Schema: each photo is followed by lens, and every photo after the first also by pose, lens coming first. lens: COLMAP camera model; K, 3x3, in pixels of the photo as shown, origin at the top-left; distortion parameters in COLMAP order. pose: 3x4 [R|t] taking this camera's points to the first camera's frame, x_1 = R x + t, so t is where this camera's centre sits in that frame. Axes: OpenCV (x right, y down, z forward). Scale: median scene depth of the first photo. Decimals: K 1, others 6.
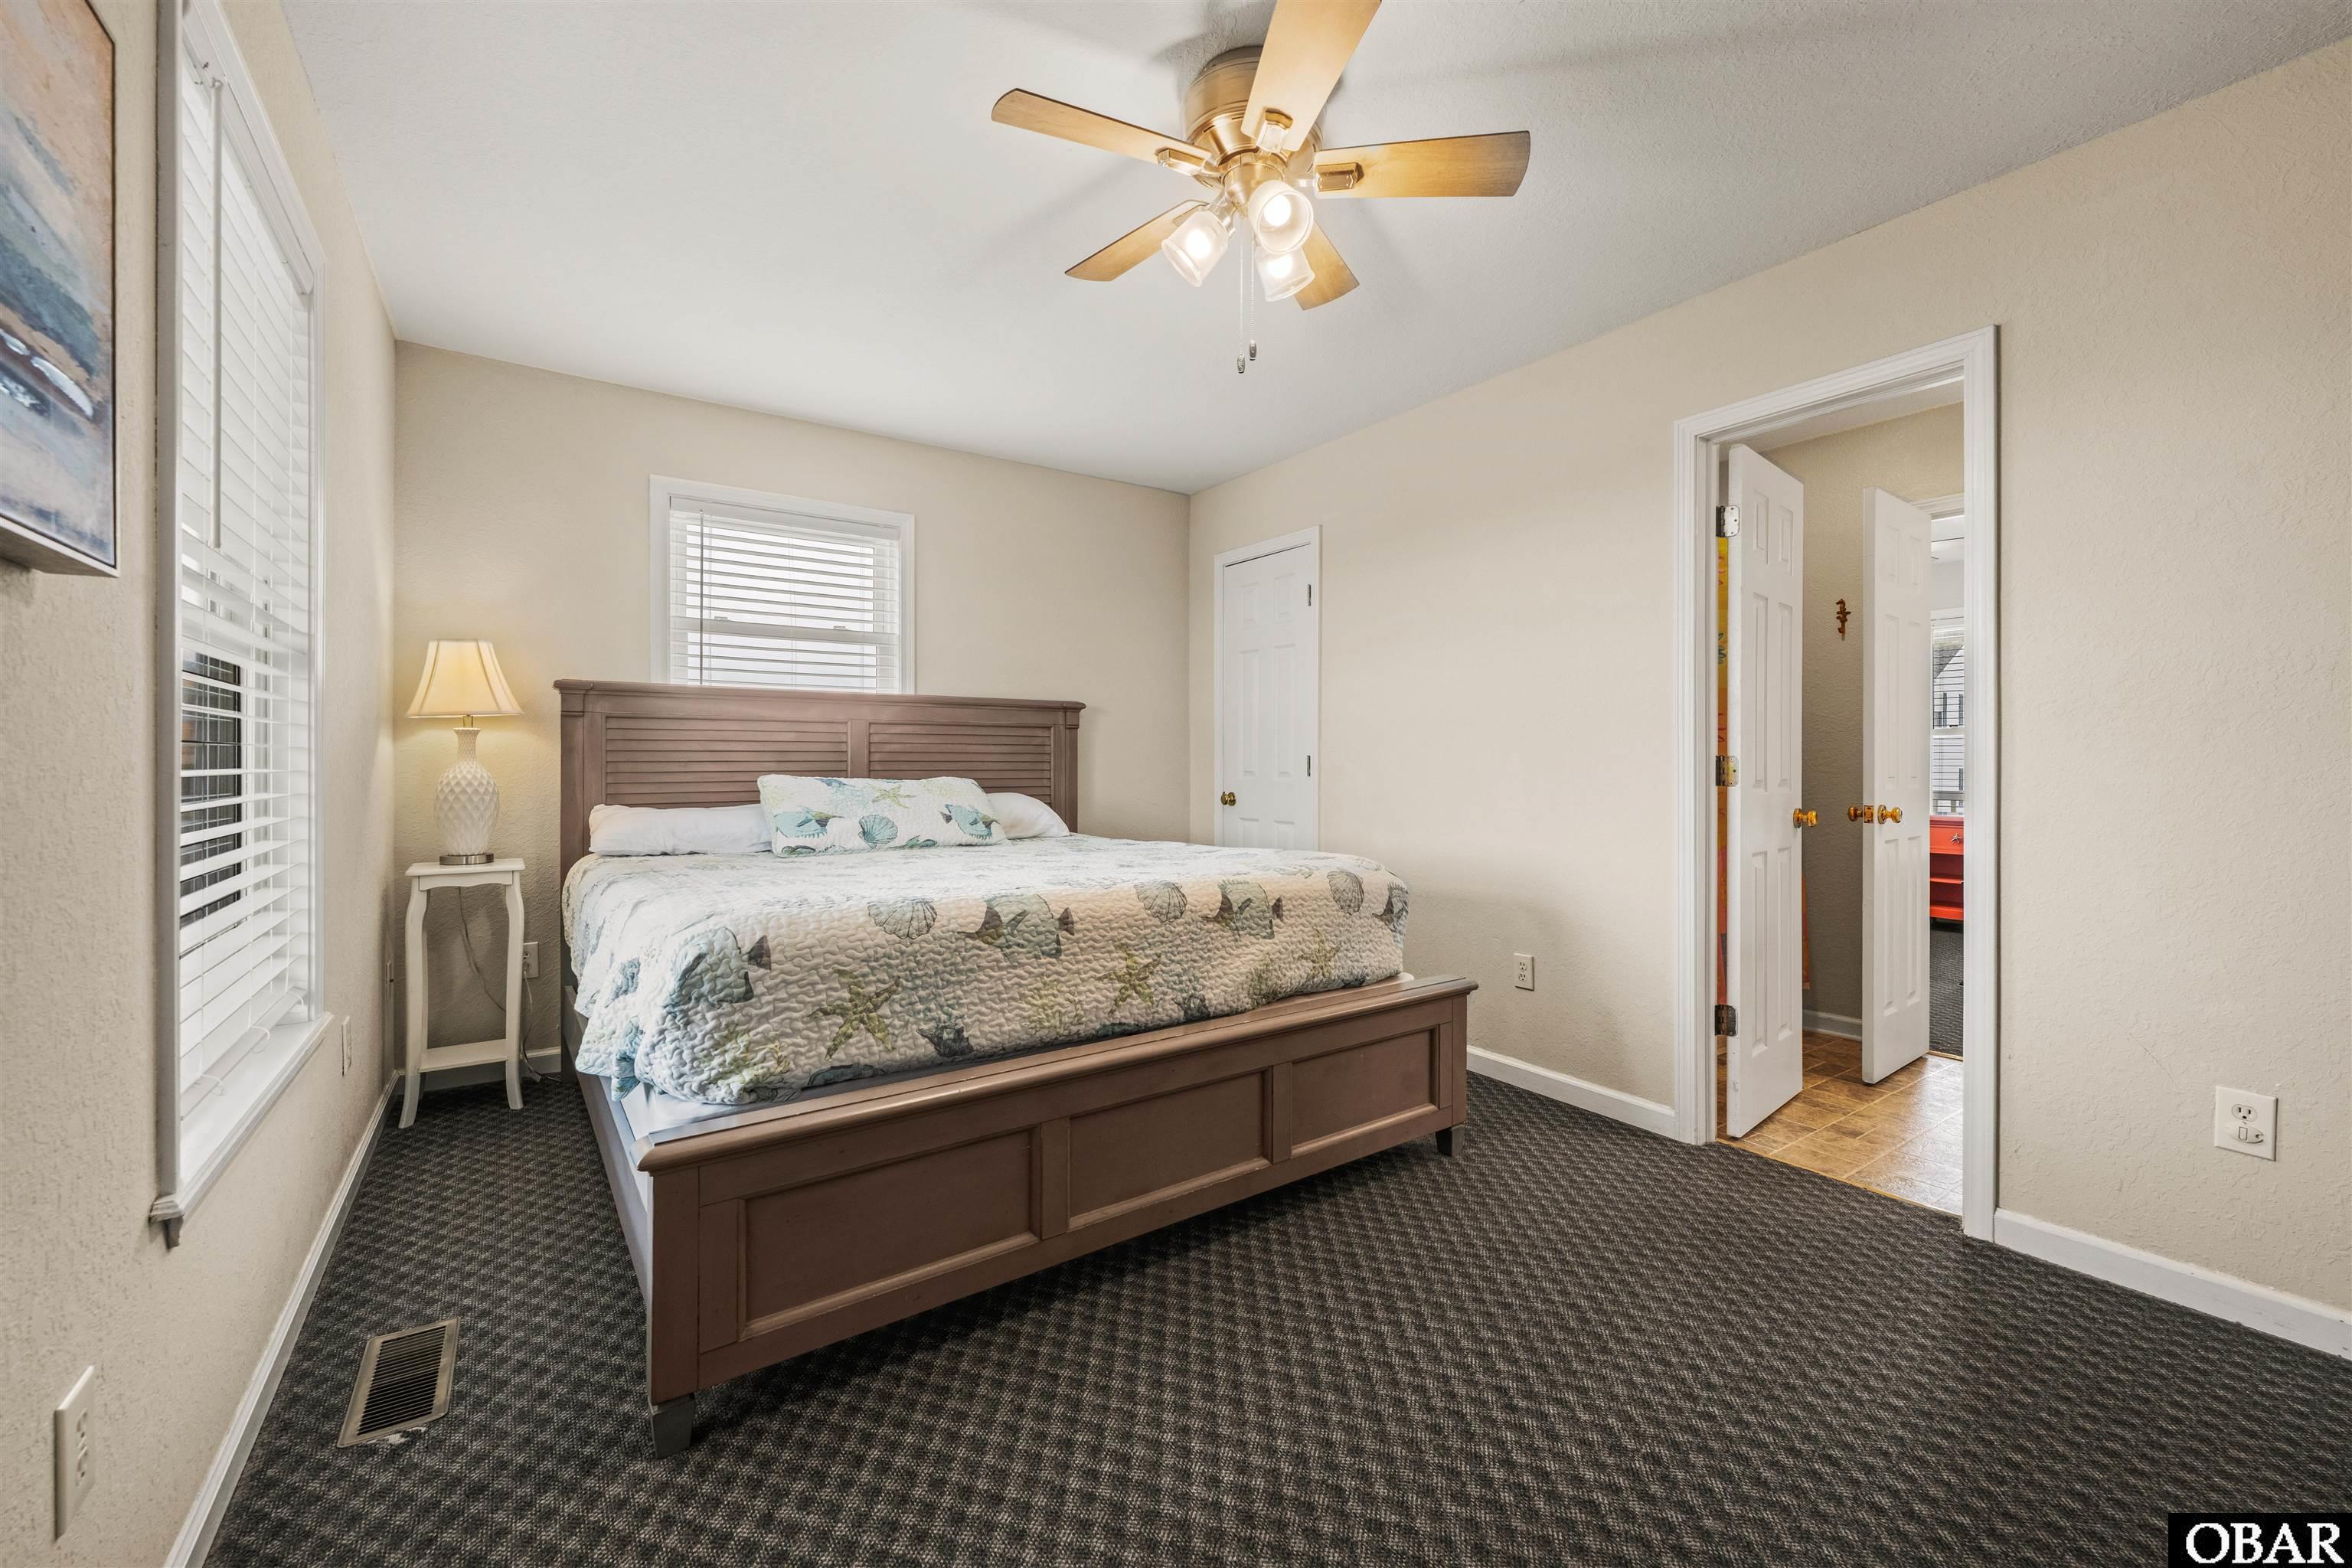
lens RADIAL K [[934.3, 0, 1167.3], [0, 934.3, 763.3], [0, 0, 1]] dist [-0.003801, -0.000717]
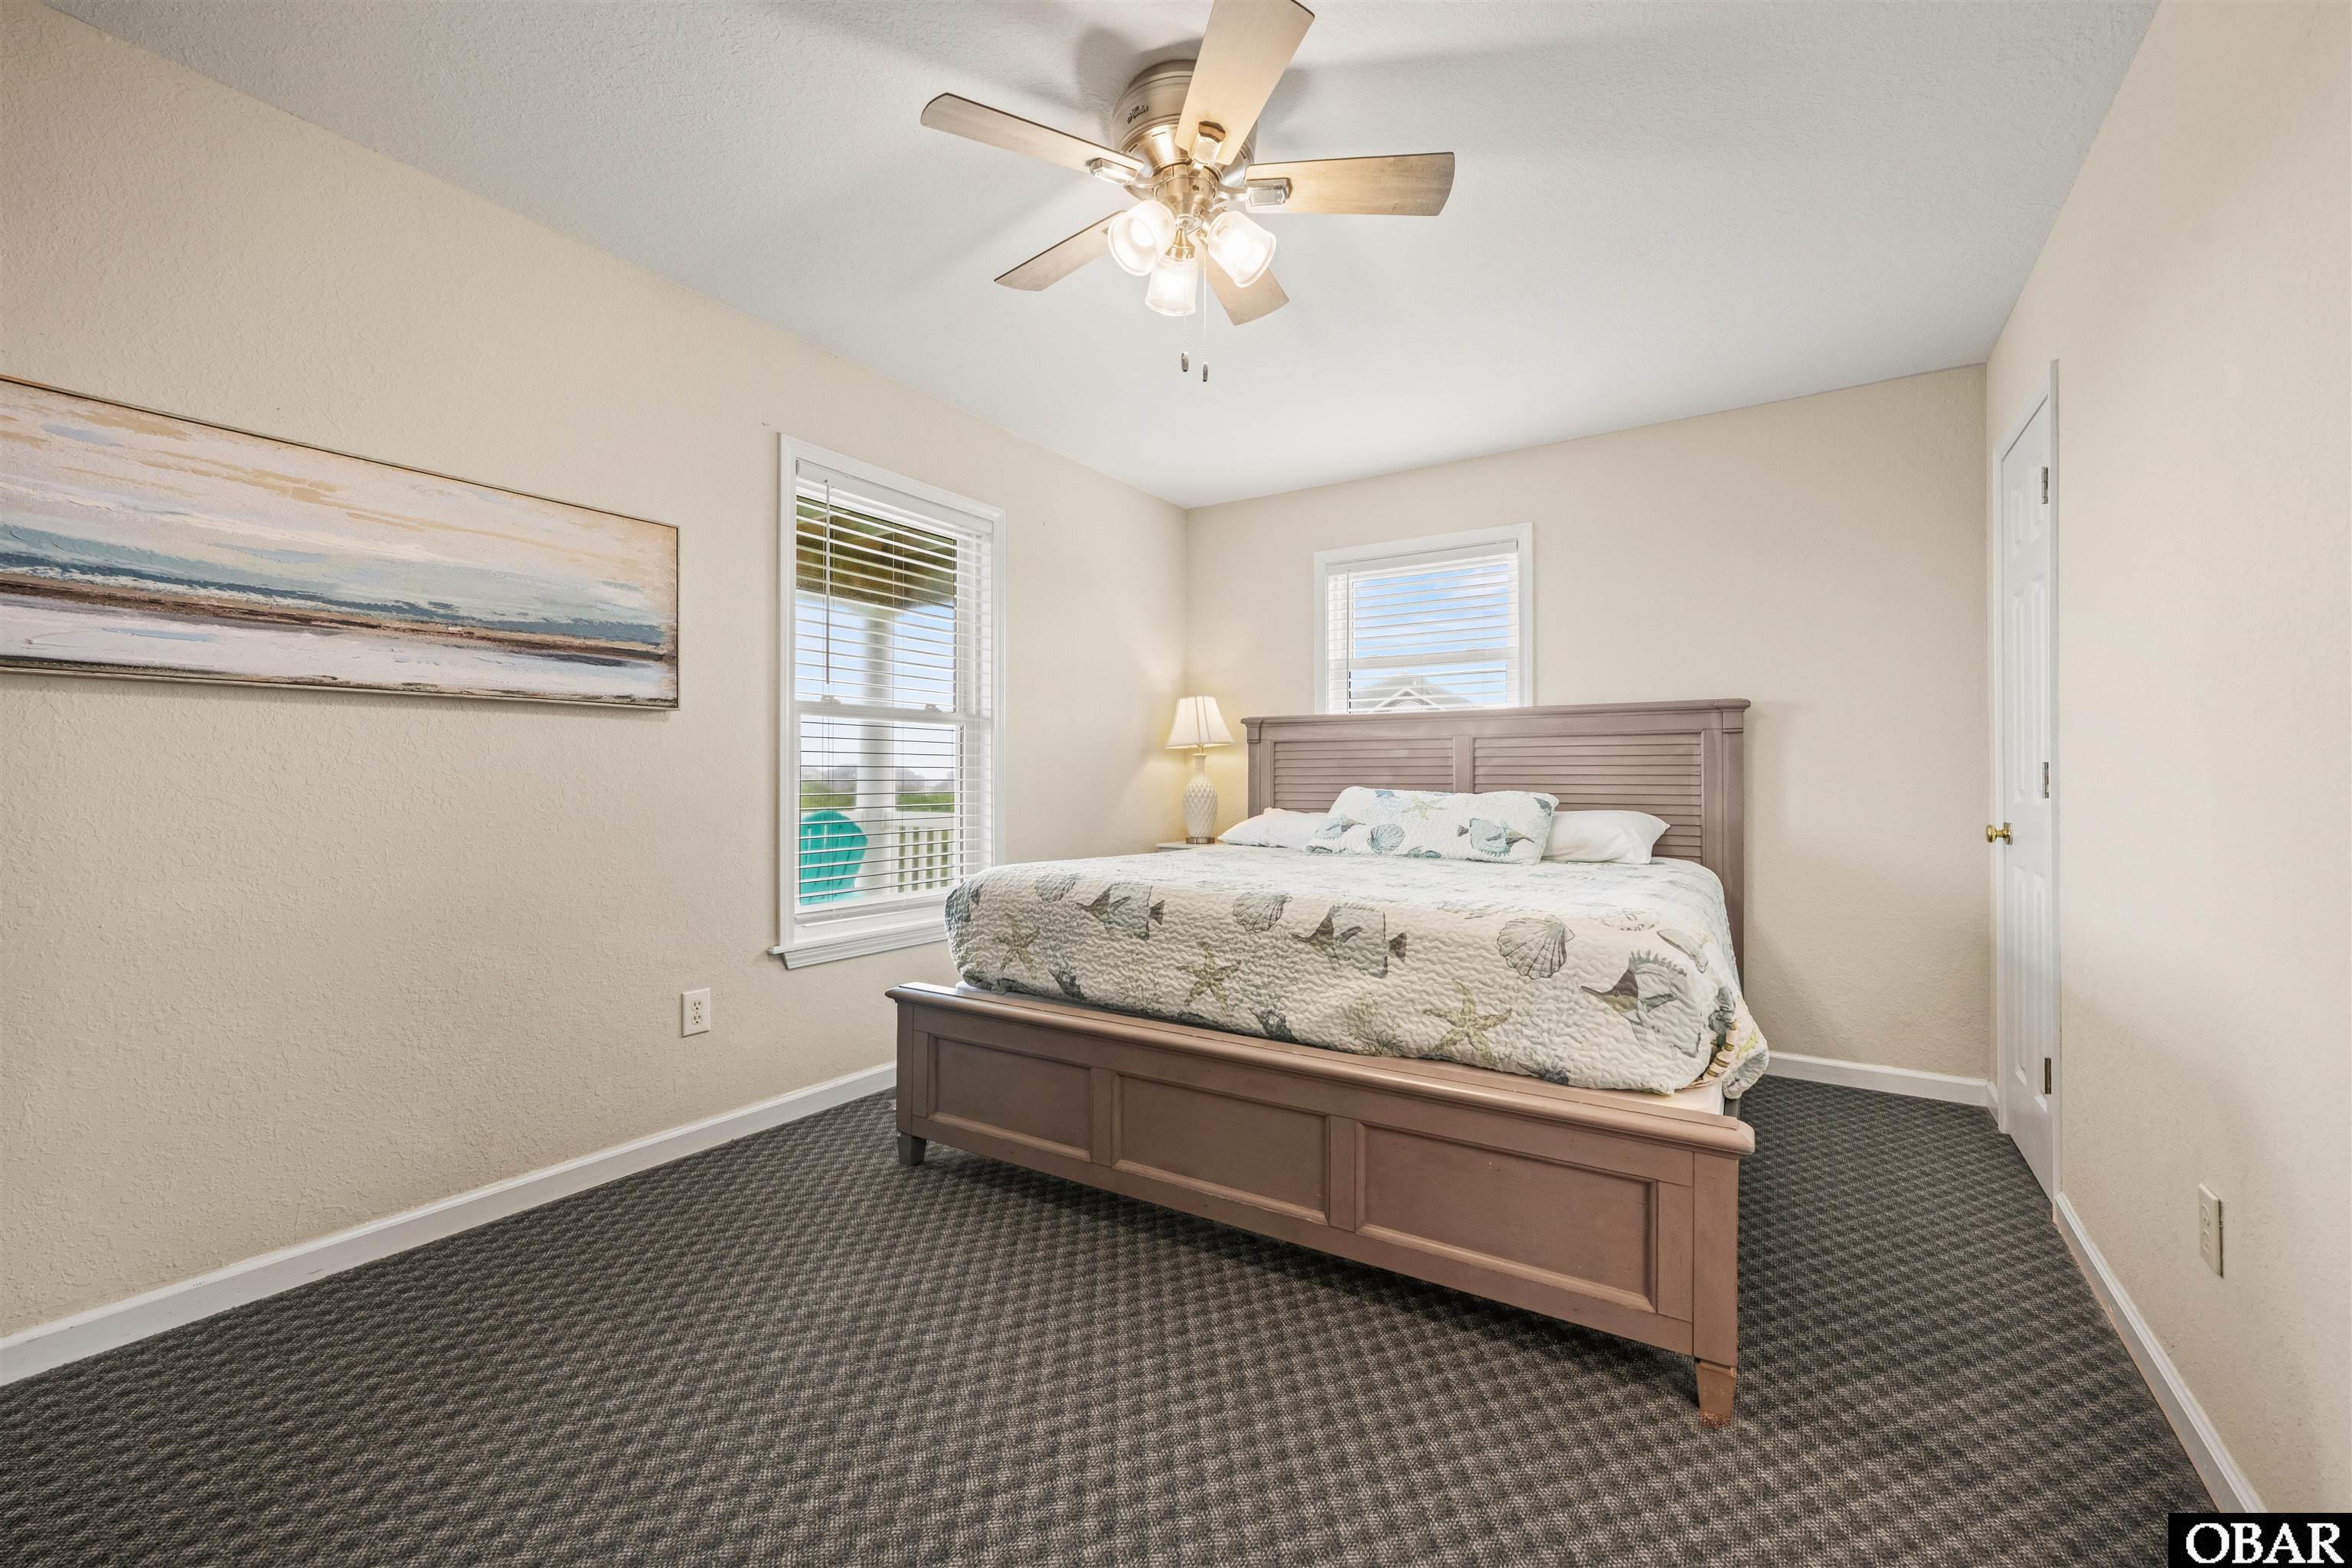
lens RADIAL K [[934.3, 0, 1183.1], [0, 934.3, 774.9], [0, 0, 1]] dist [-0.003801, -0.000717]
pose [[0.393964, -0.004882, -0.919113, 0.866946], [-0.001192, 0.999982, -0.005823, 0.007066], [0.919125, 0.003390, 0.393952, 0.518317]]
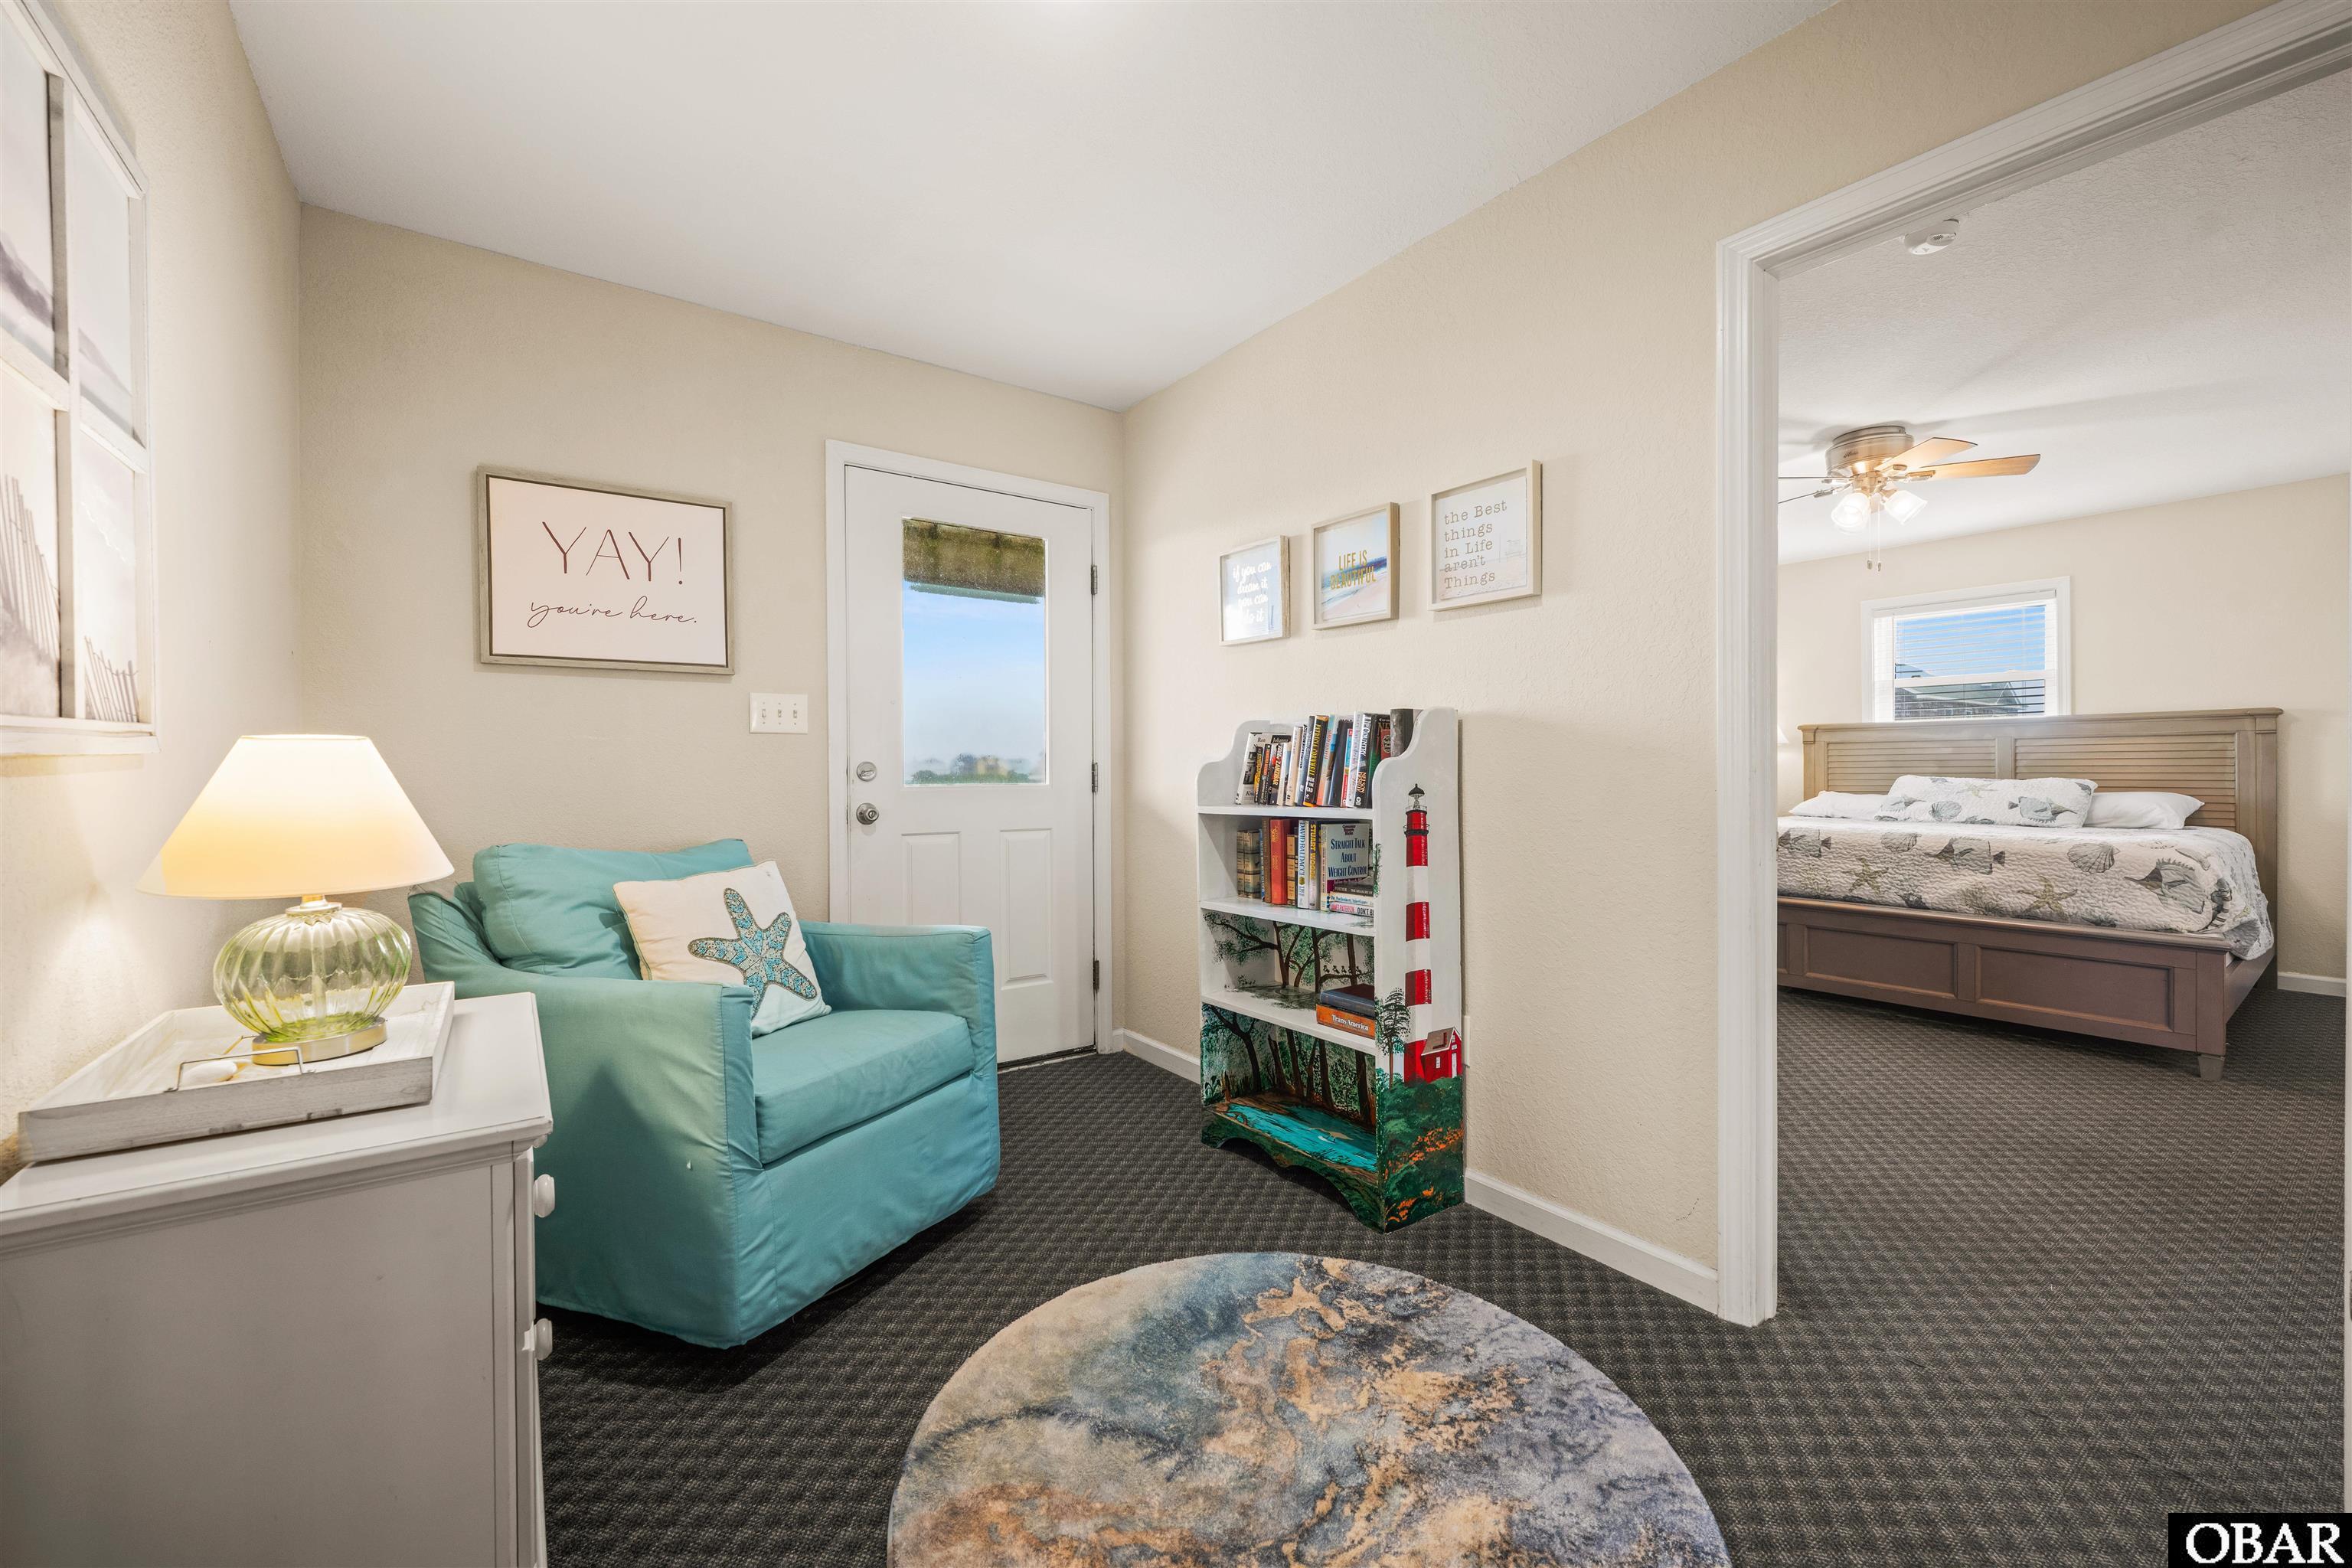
lens RADIAL K [[934.3, 0, 1182.7], [0, 934.3, 771.9], [0, 0, 1]] dist [-0.003801, -0.000717]
pose [[0.026312, -0.000939, -0.999653, 1.783394], [0.004254, 0.999991, -0.000828, 0.003821], [0.999645, -0.004230, 0.026315, -0.472103]]
